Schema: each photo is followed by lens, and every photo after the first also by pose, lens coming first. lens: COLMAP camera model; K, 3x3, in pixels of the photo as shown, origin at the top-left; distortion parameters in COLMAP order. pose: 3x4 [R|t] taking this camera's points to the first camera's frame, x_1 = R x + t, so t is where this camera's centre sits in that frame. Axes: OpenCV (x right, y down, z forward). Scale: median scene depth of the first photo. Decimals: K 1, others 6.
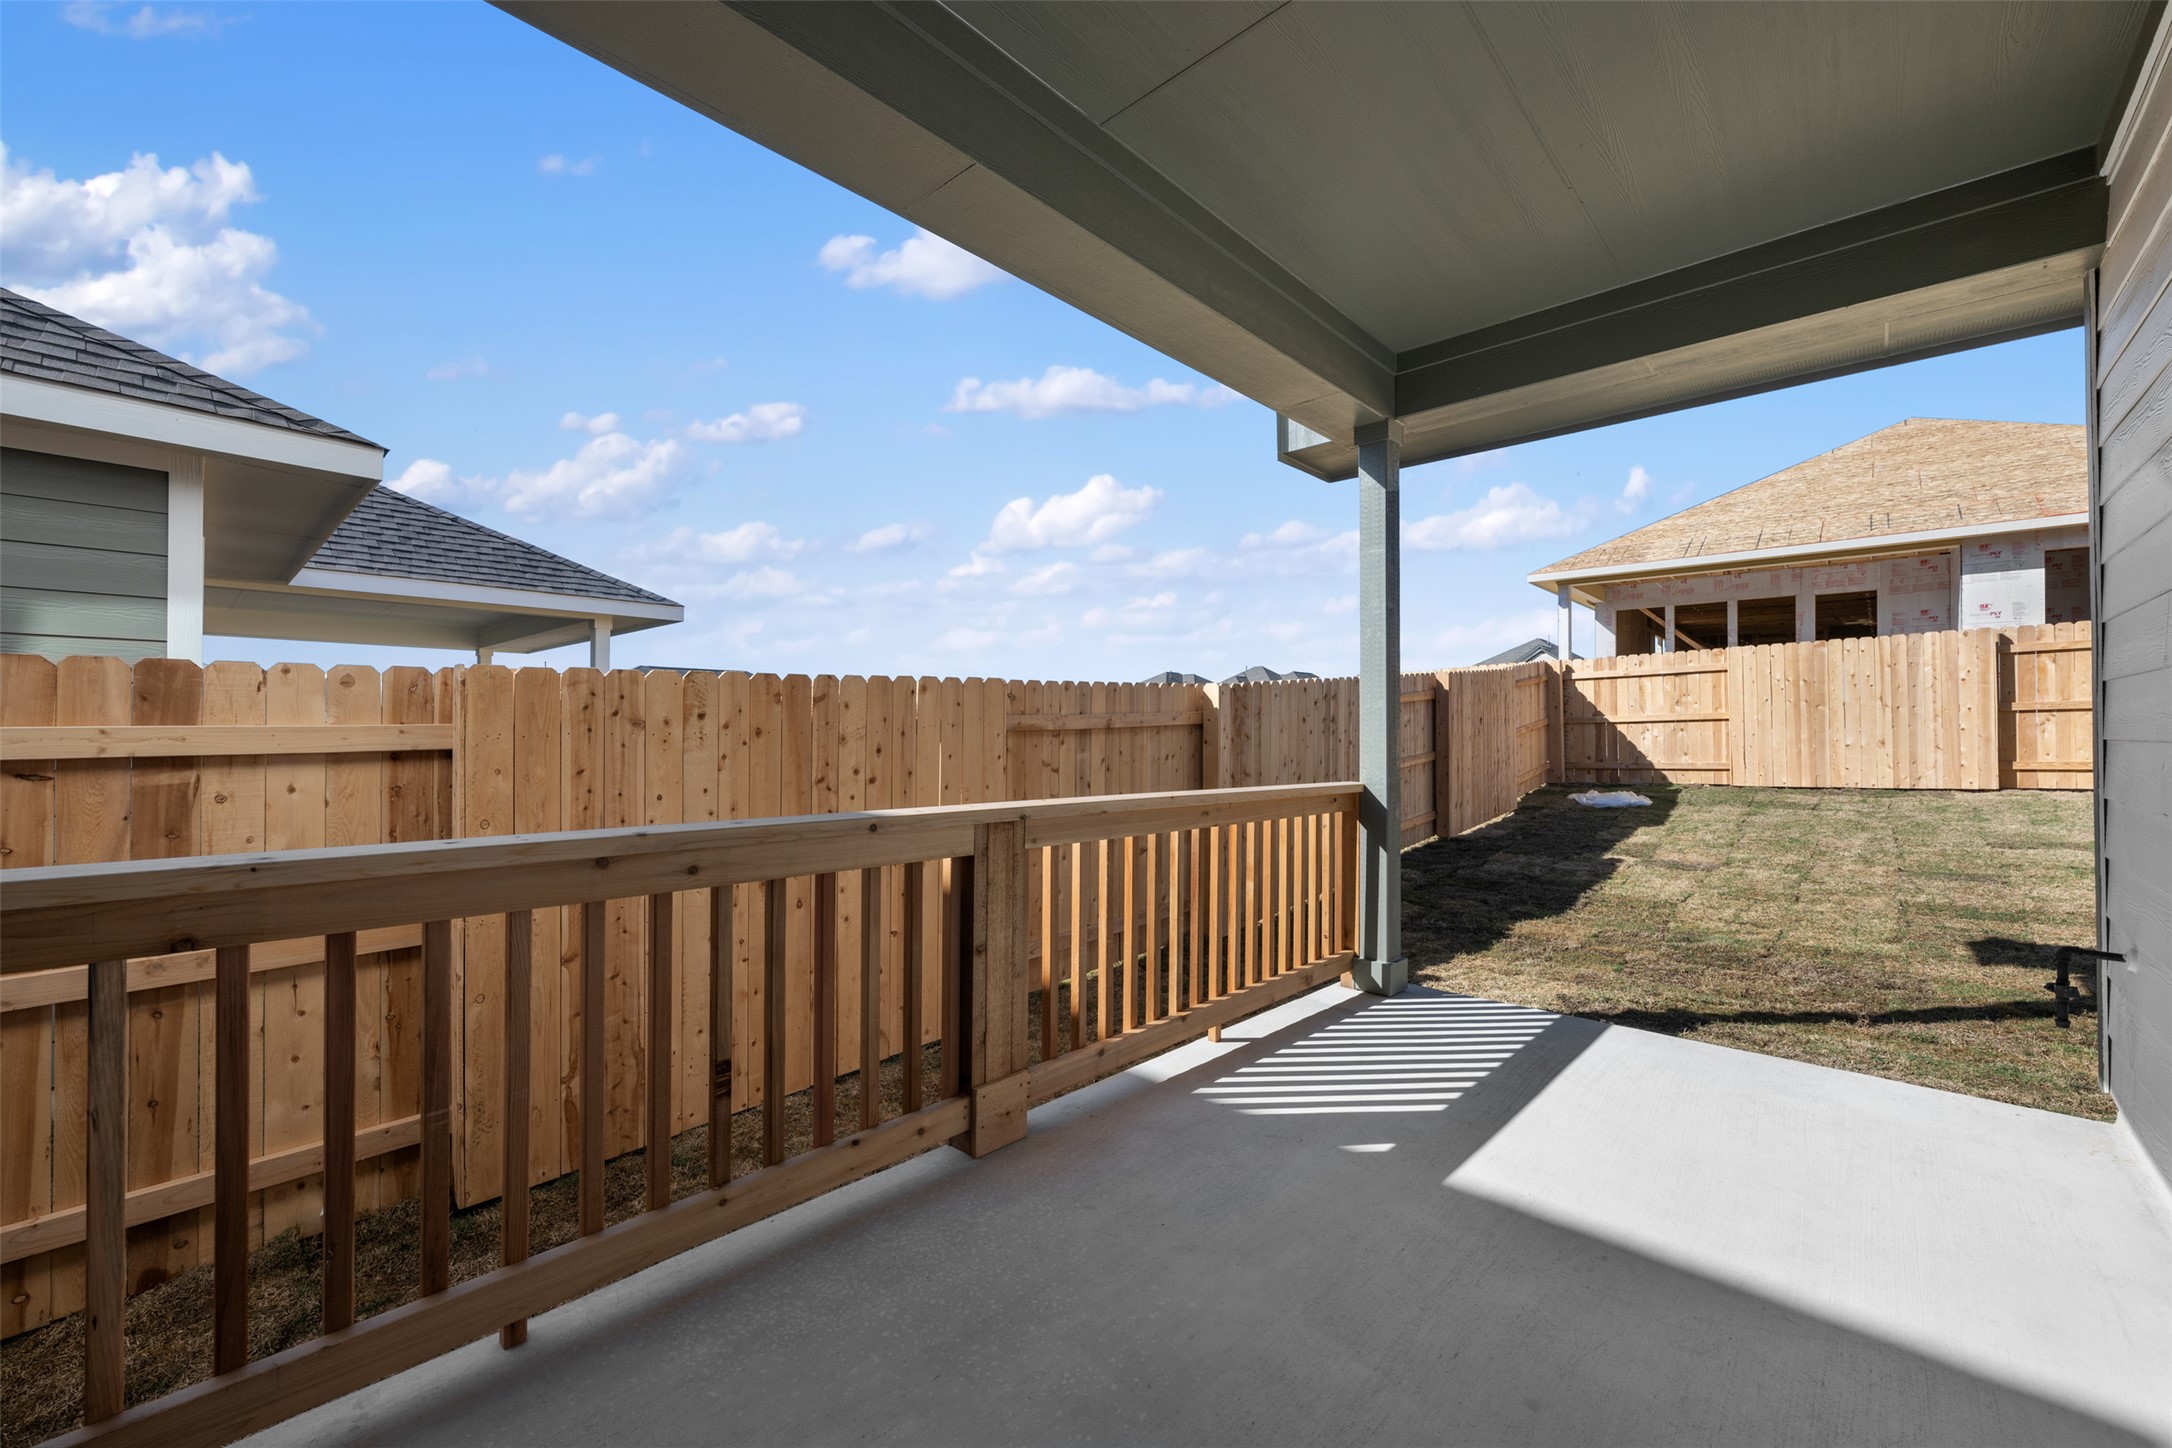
lens RADIAL K [[855.6, 0, 1082.2], [0, 855.6, 723.8], [0, 0, 1]] dist [-0.001173, -0.000226]
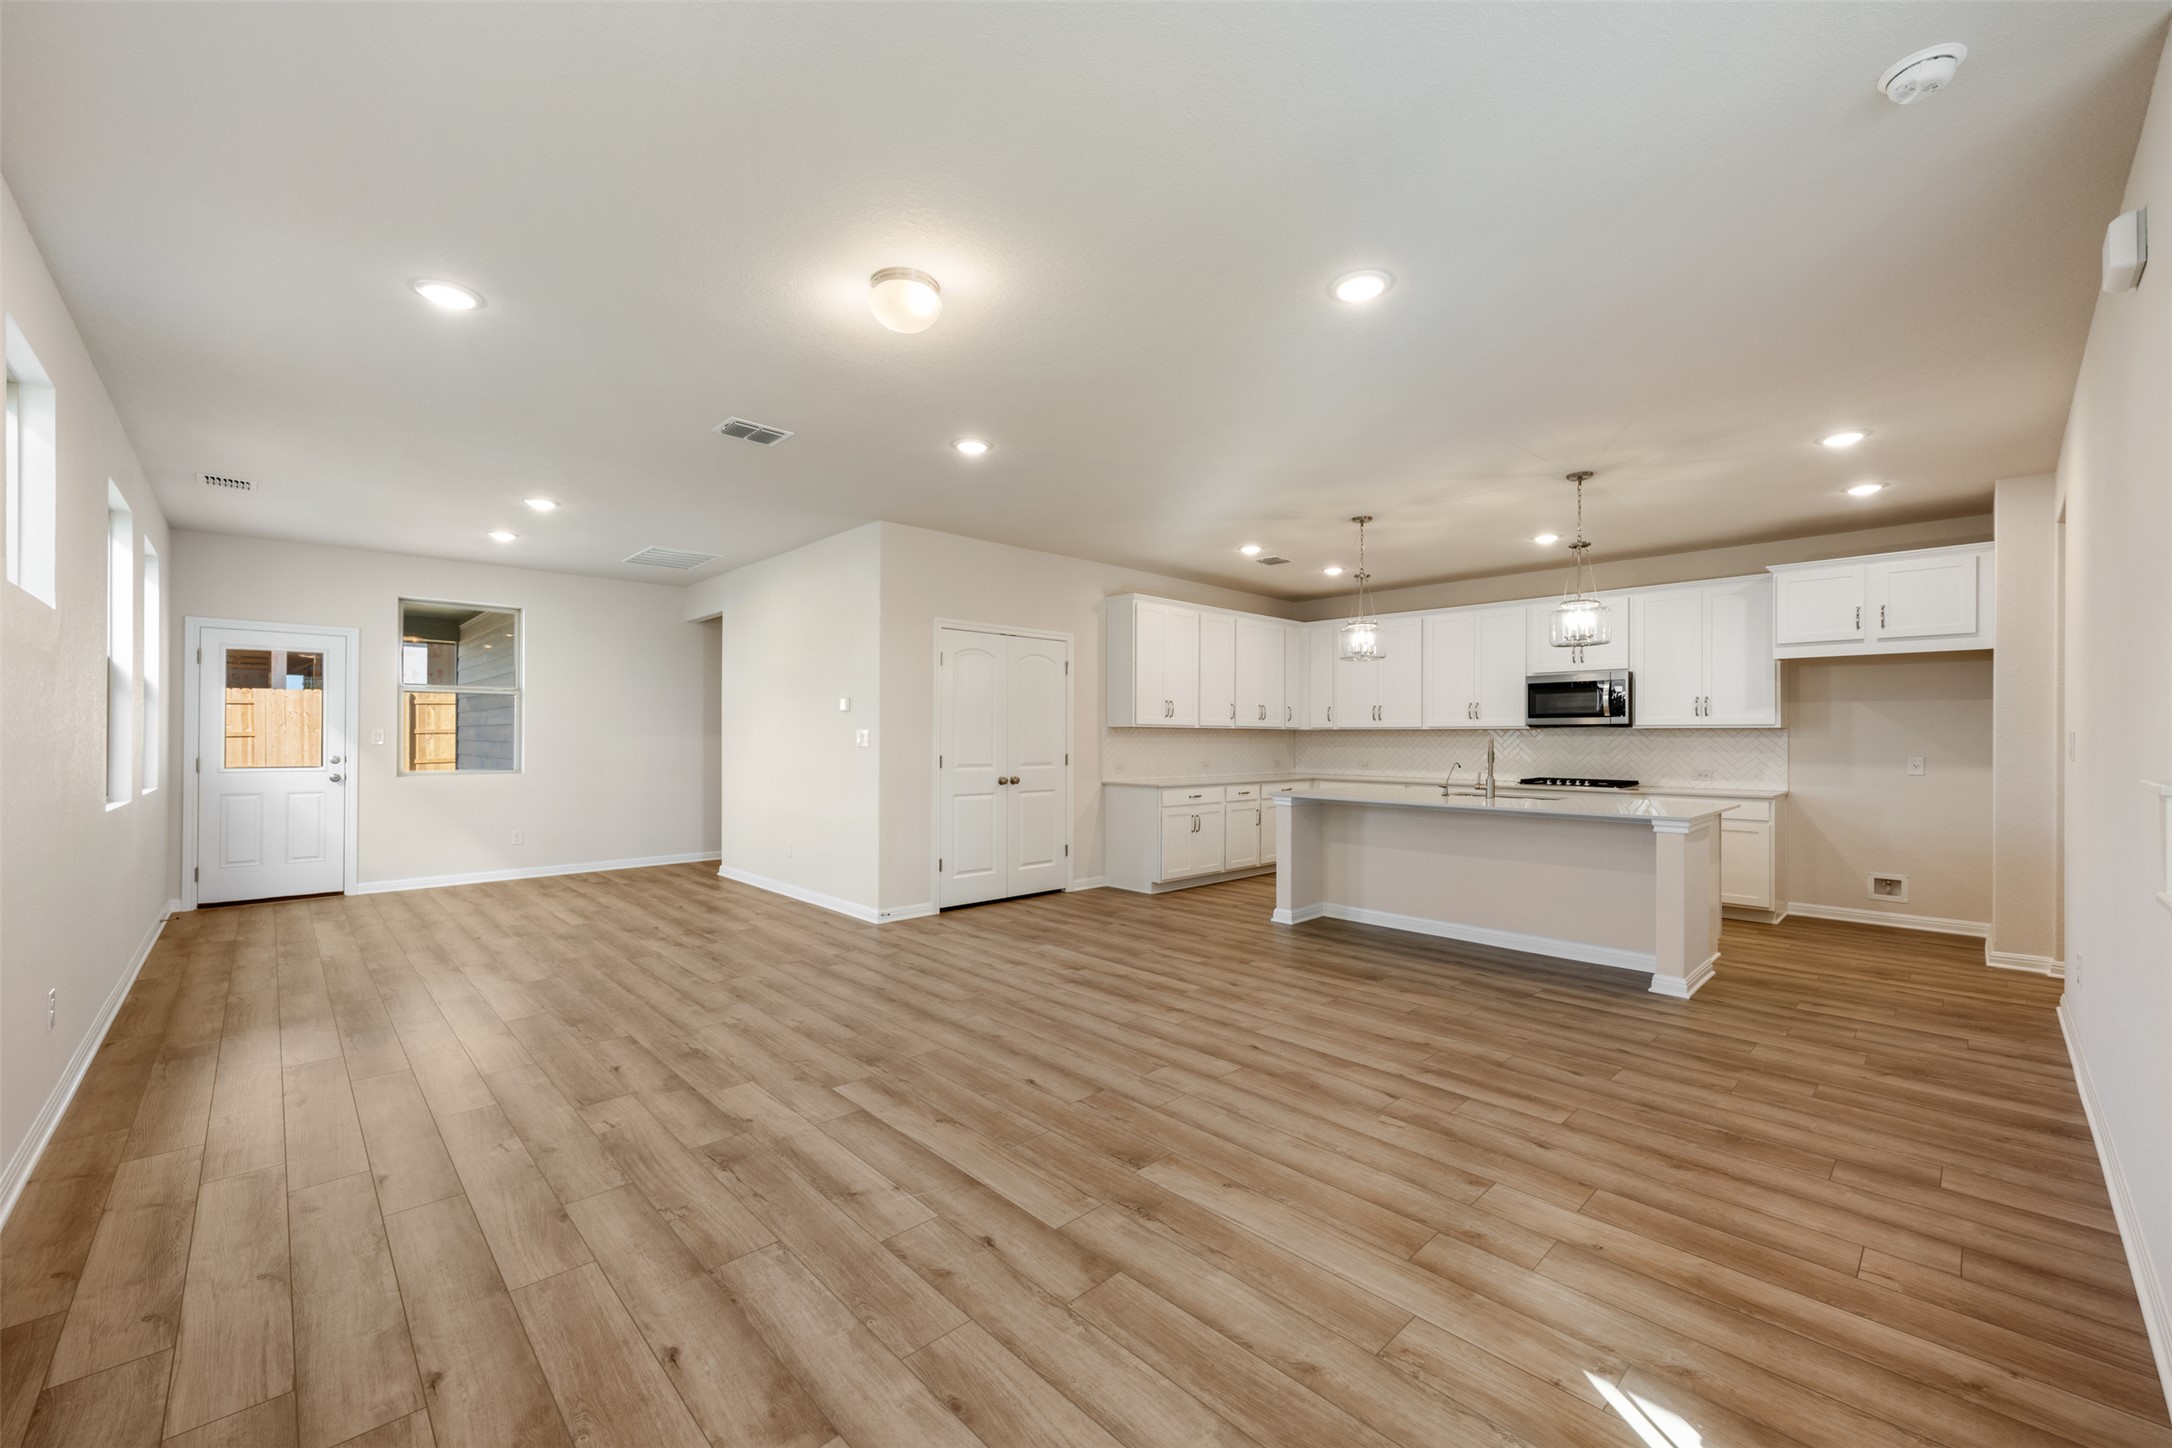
lens RADIAL K [[857.4, 0, 1083.3], [0, 857.4, 731.2], [0, 0, 1]] dist [-0.001199, 0.000268]
pose [[0.058430, 0.004798, 0.998280, -0.683393], [-0.012902, 0.999909, -0.004050, -0.027105], [-0.998208, -0.012643, 0.058487, -0.562722]]
